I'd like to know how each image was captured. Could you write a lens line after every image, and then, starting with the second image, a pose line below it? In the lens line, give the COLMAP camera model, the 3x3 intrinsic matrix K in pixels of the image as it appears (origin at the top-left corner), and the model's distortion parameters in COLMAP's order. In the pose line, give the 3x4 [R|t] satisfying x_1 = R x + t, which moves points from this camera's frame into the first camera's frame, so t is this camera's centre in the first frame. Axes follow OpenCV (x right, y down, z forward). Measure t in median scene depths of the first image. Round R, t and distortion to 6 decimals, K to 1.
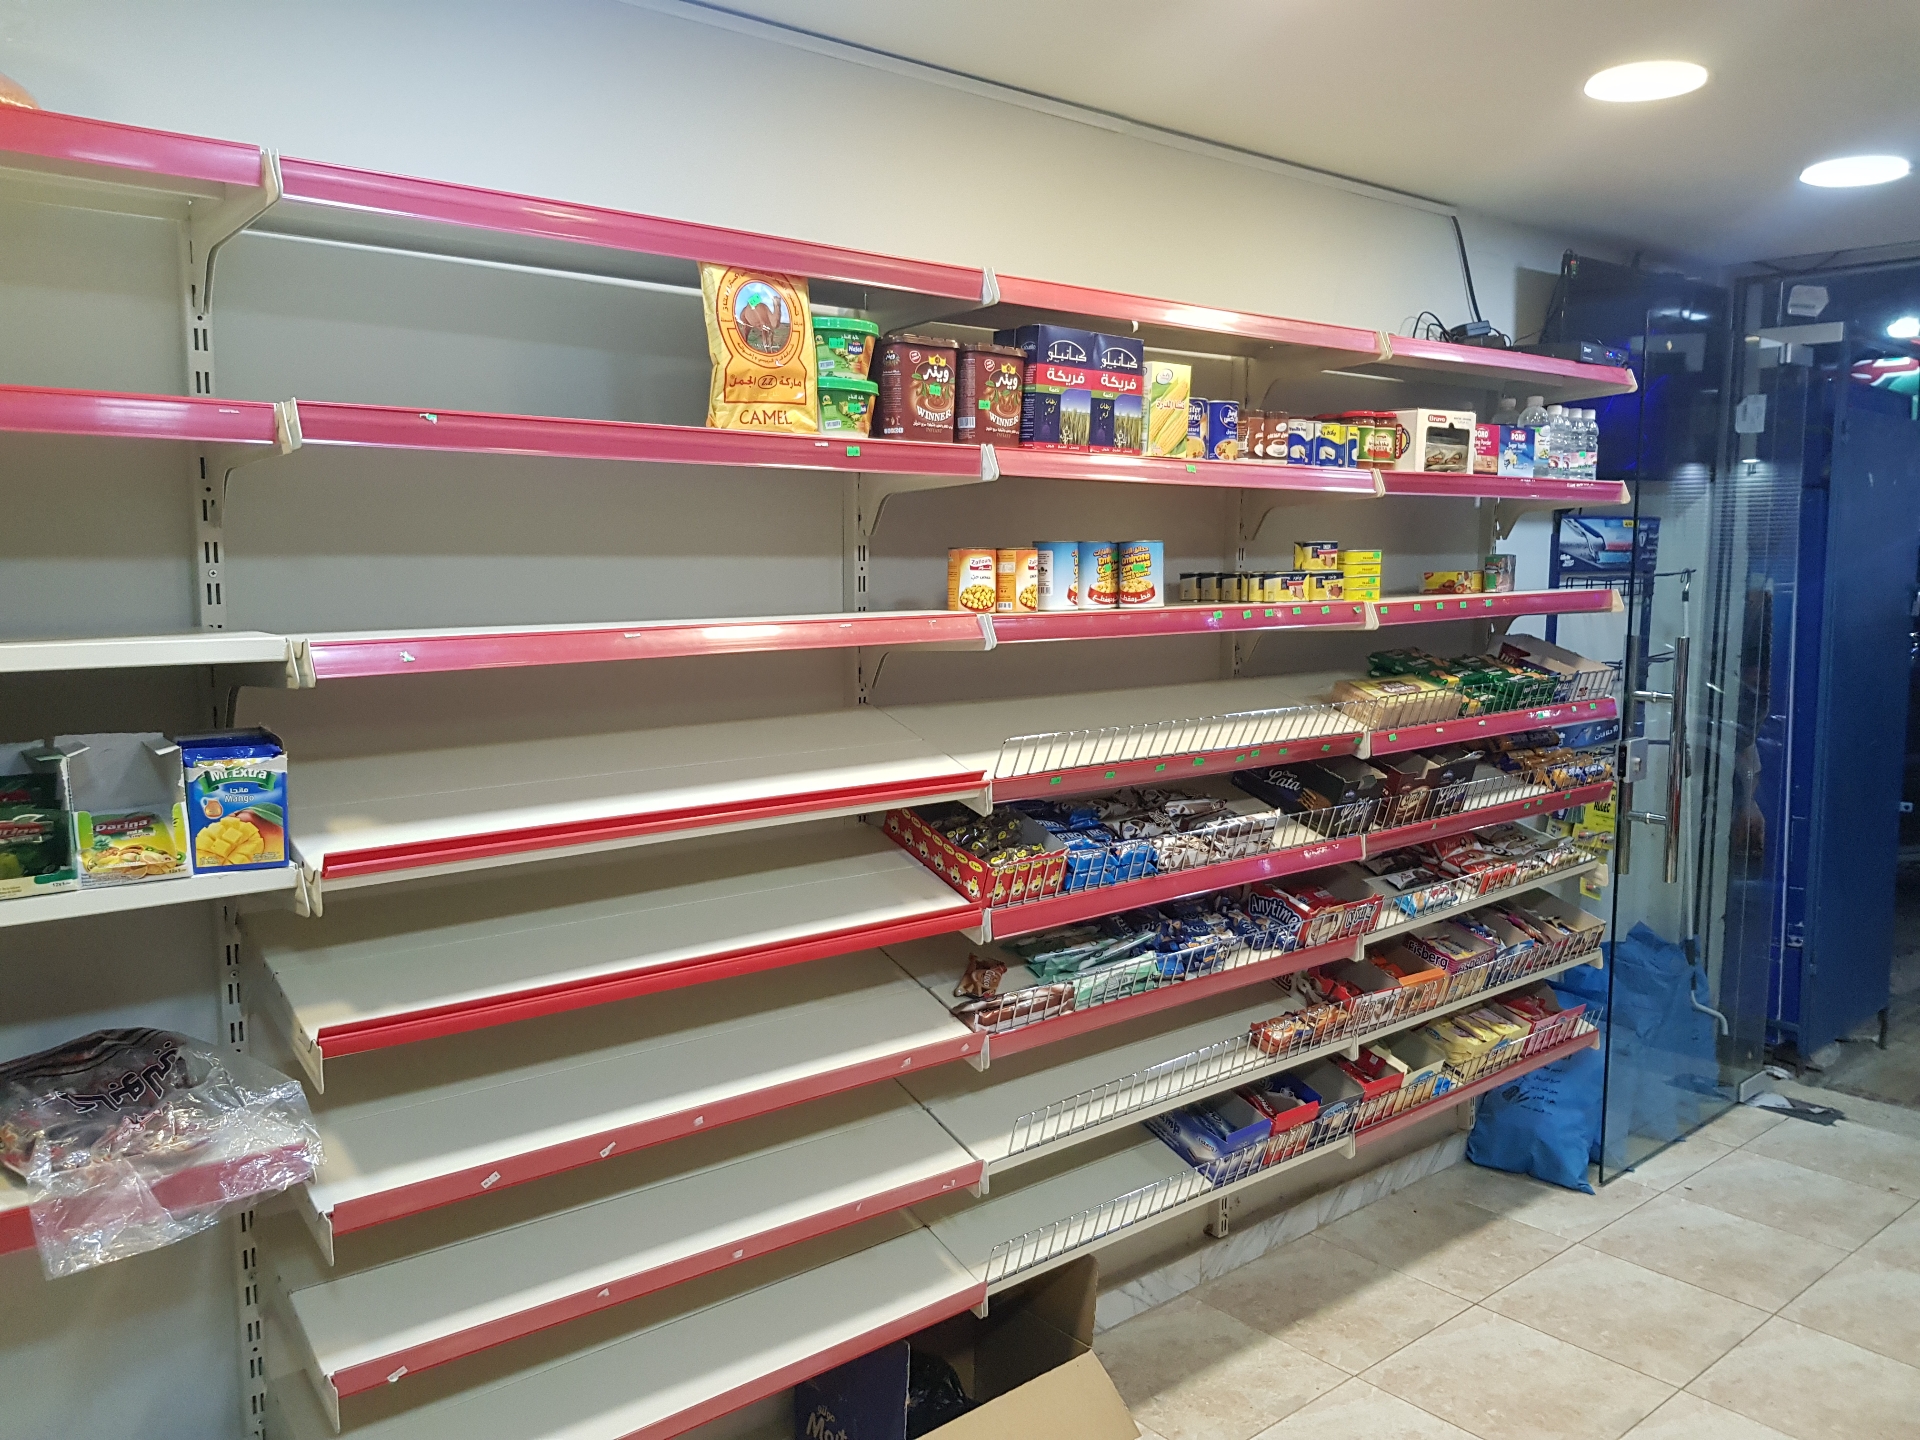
lens RADIAL K [[1514.6, 0, 950.3], [0, 1514.6, 729.8], [0, 0, 1]] dist [0.071892, -0.116808]
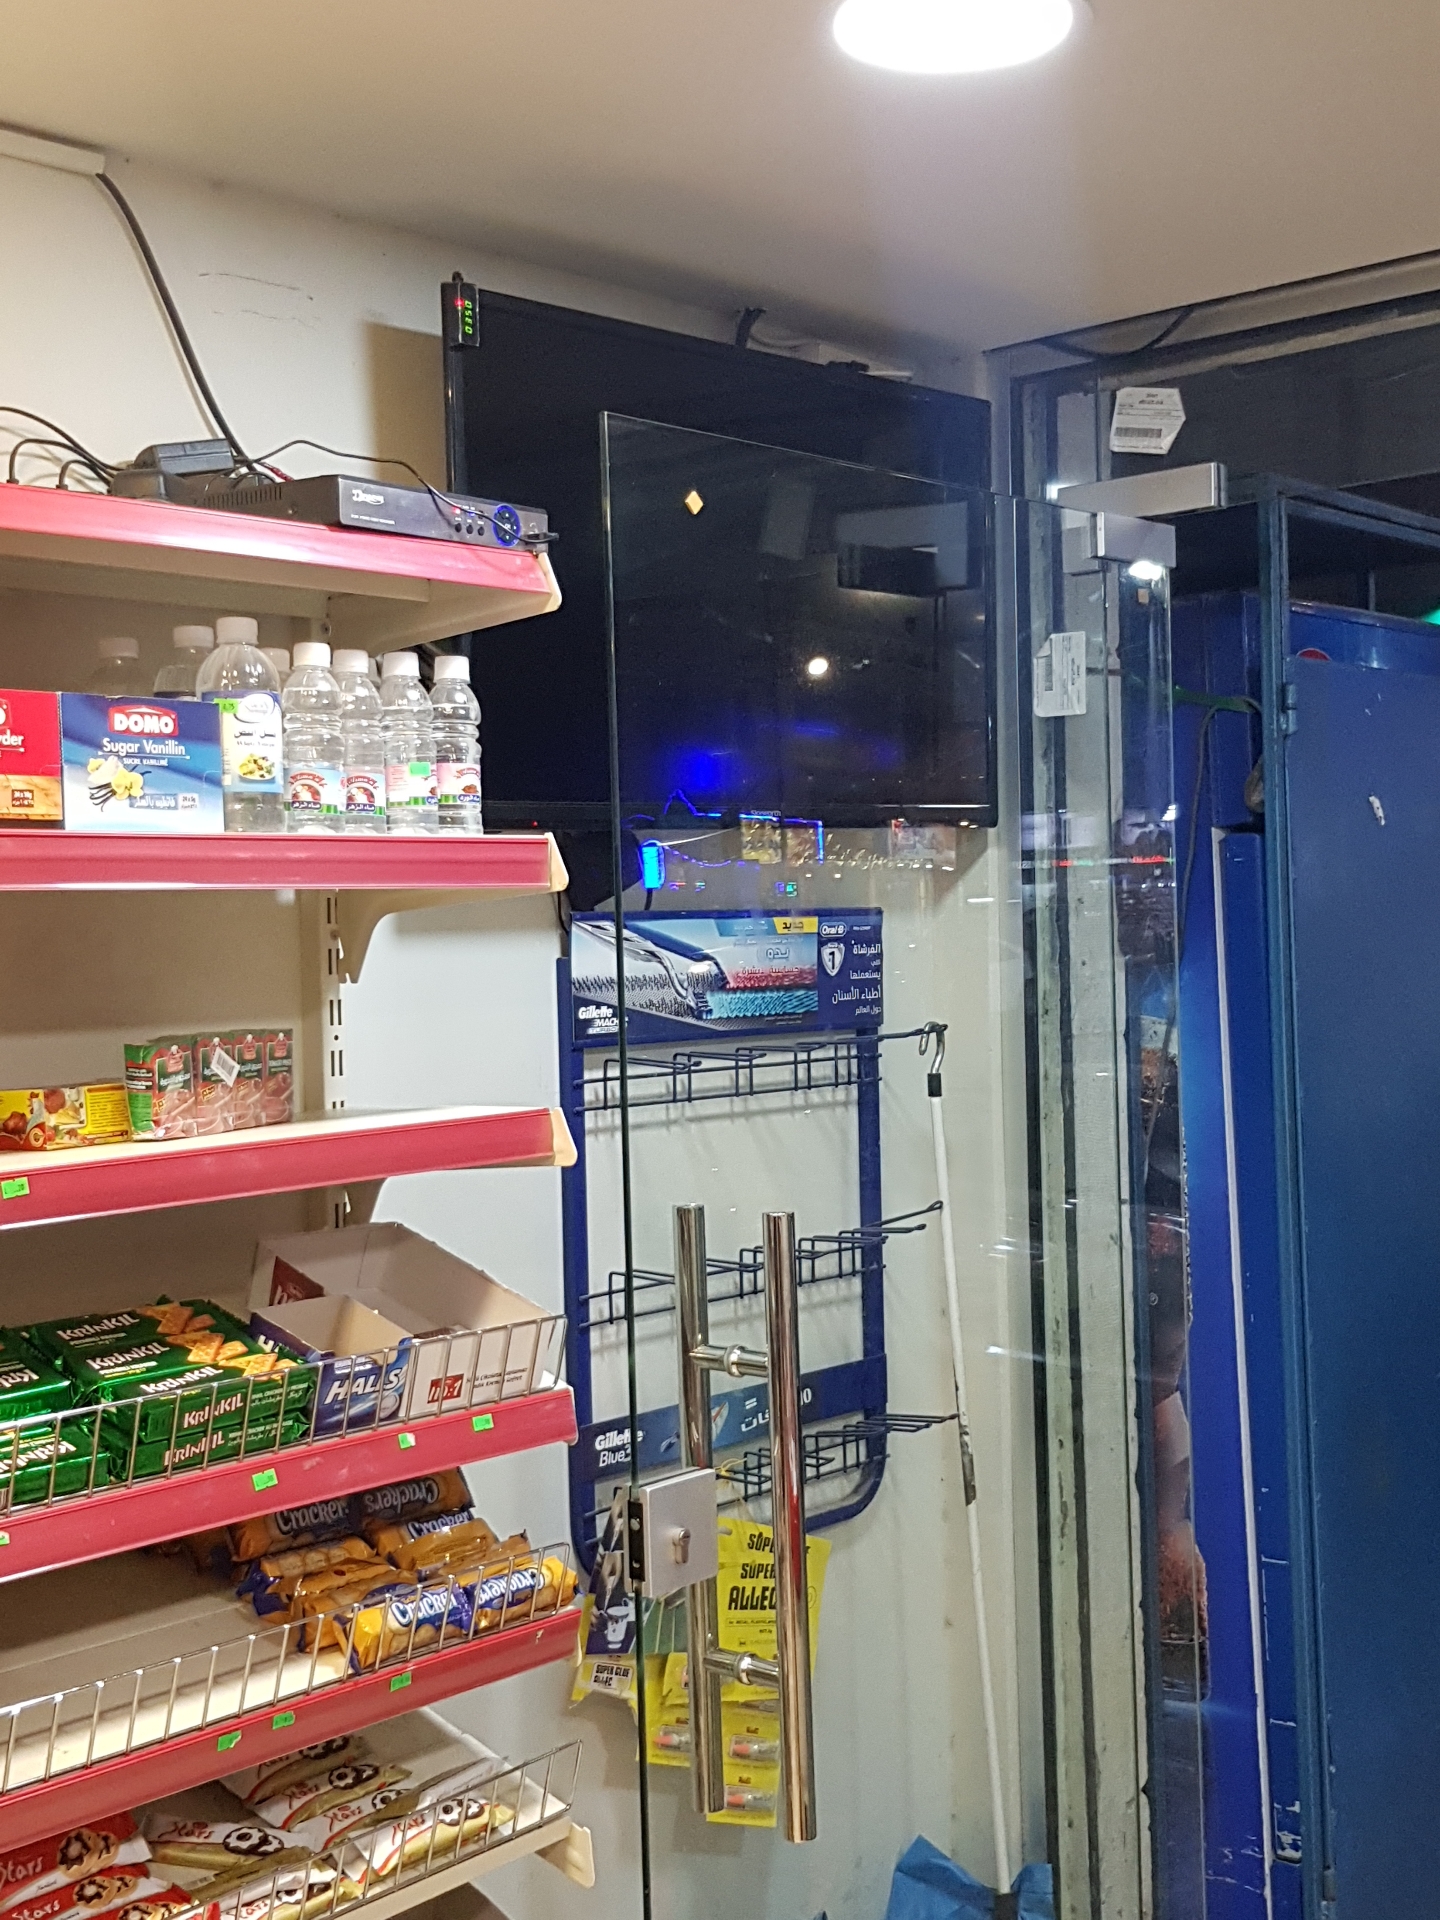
lens RADIAL K [[2449.1, 0, 722.7], [0, 2449.1, 972.4], [0, 0, 1]] dist [0.036356, 0.000000]
pose [[0.991992, -0.030370, 0.122597, 0.392581], [0.042944, 0.993933, -0.101262, -0.060081], [-0.118777, 0.105715, 0.987277, 0.368210]]
